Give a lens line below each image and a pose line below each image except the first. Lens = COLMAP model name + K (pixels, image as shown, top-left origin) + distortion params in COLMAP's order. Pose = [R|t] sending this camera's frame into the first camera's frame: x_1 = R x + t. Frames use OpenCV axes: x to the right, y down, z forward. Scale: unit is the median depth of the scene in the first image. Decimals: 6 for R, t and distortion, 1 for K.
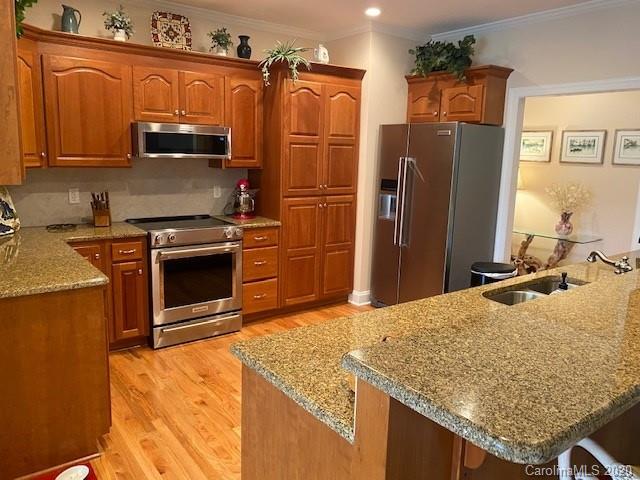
lens RADIAL K [[487.4, 0, 320.0], [0, 487.4, 240.0], [0, 0, 1]] dist [0.002473, -0.087085]
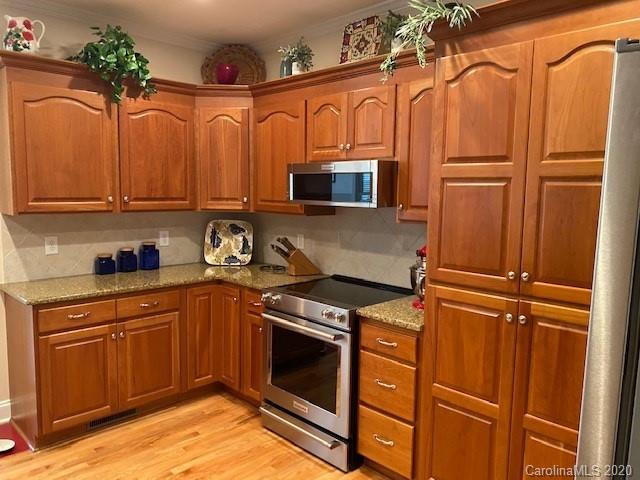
lens RADIAL K [[487.4, 0, 320.0], [0, 487.4, 240.0], [0, 0, 1]] dist [0.002473, -0.087085]
pose [[0.135546, 0.076125, -0.987842, 0.438822], [-0.186087, 0.981256, 0.050083, -0.139829], [0.973139, 0.177036, 0.147171, 0.822329]]
